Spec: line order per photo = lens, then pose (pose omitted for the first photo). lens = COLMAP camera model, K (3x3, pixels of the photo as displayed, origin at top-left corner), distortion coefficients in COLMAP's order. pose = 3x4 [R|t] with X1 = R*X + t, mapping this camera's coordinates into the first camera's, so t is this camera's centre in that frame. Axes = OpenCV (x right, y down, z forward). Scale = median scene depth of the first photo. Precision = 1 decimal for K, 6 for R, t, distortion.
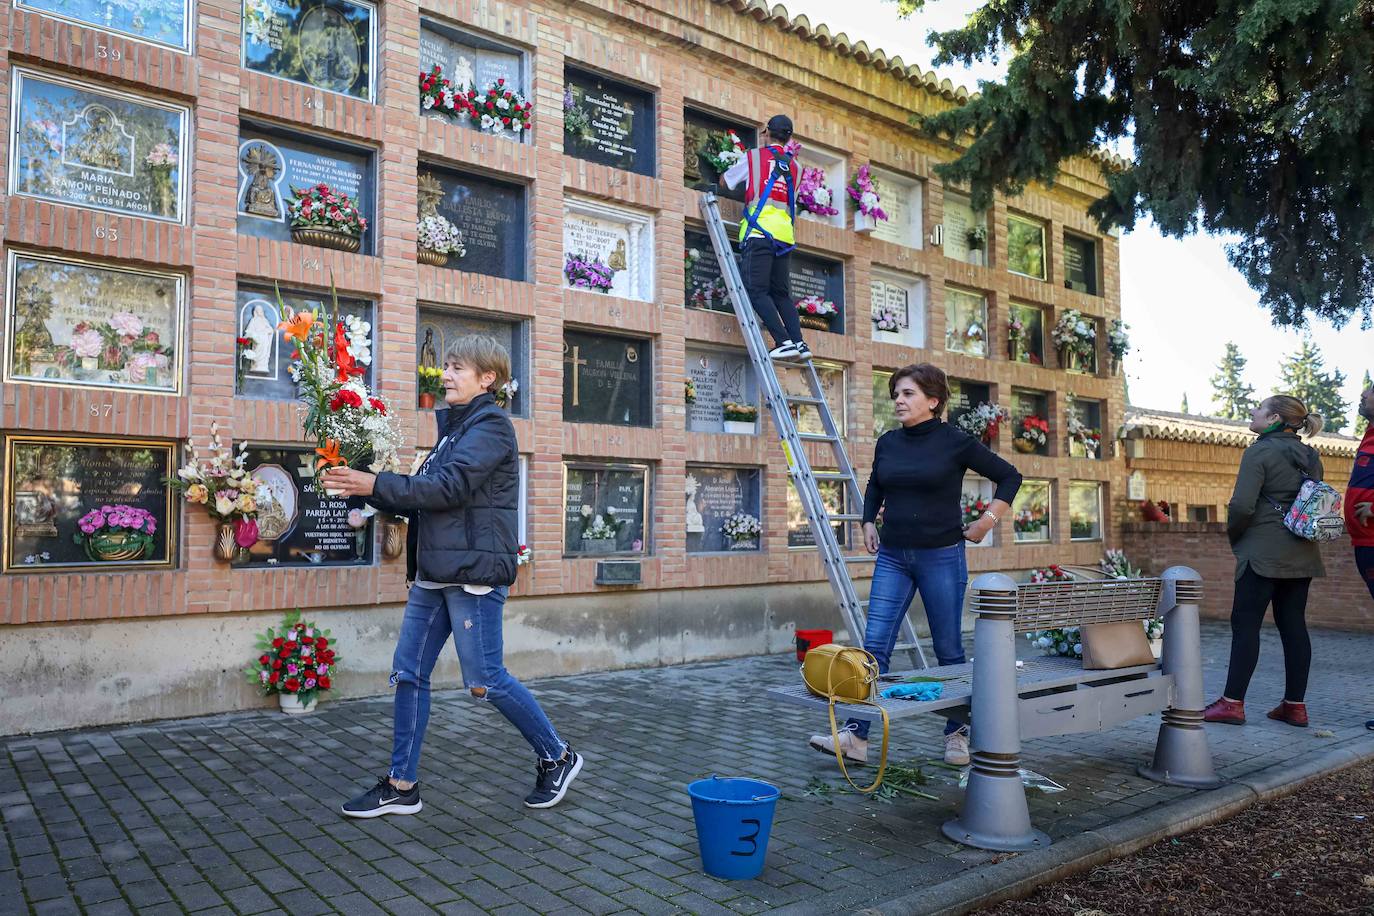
lens RADIAL K [[1023.3, 0, 687.0], [0, 1023.3, 458.0], [0, 0, 1]] dist [-0.006688, 0.000745]
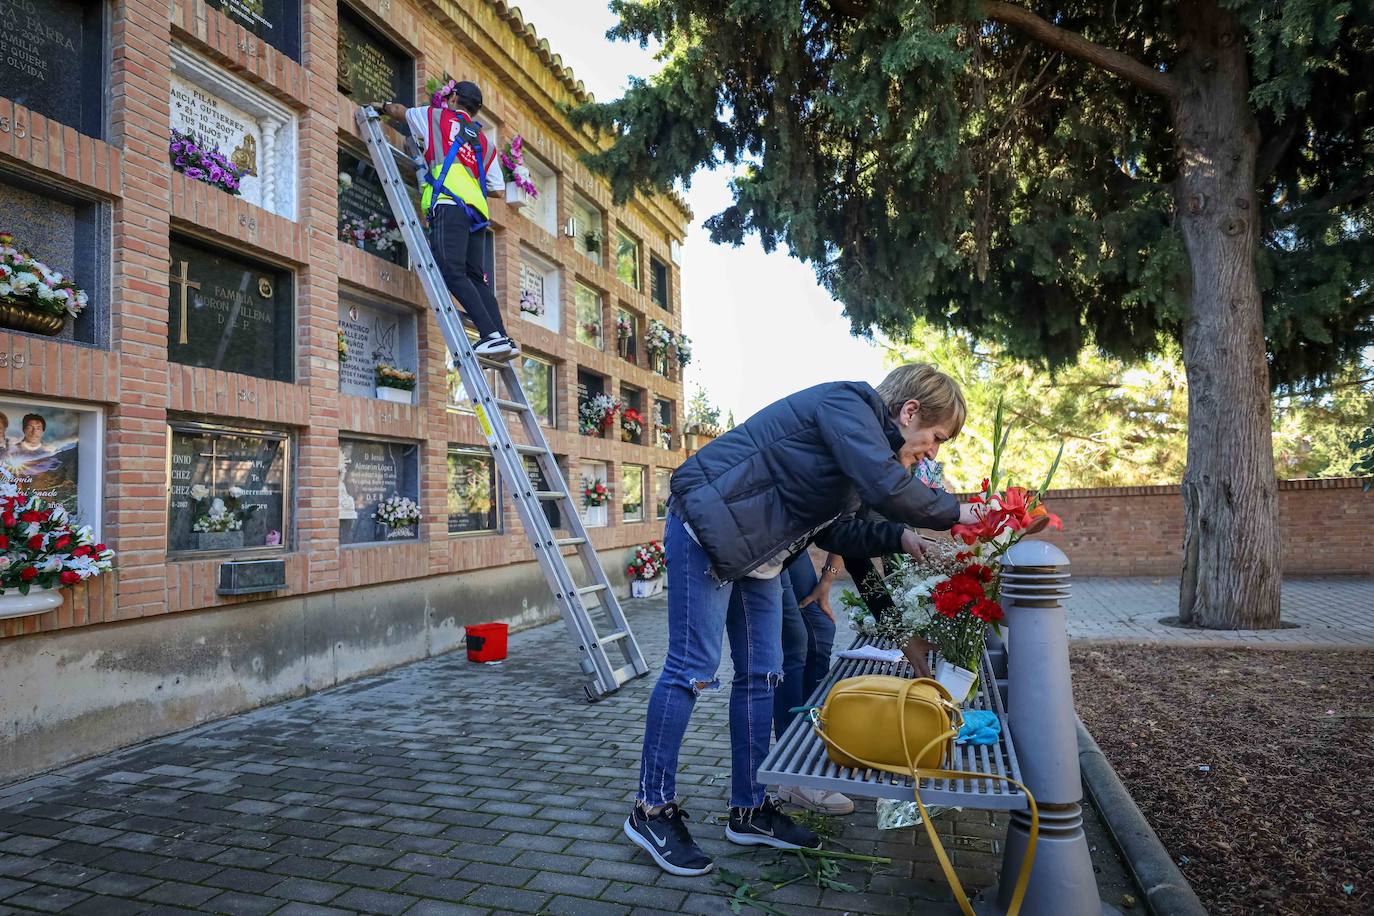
lens RADIAL K [[776.7, 0, 687.0], [0, 776.7, 458.0], [0, 0, 1]] dist [-0.024912, 0.018262]
pose [[0.843158, 0.008082, 0.537605, -0.095975], [-0.001920, 0.999926, -0.012022, 0.031490], [-0.537663, 0.009104, 0.843111, 0.345335]]
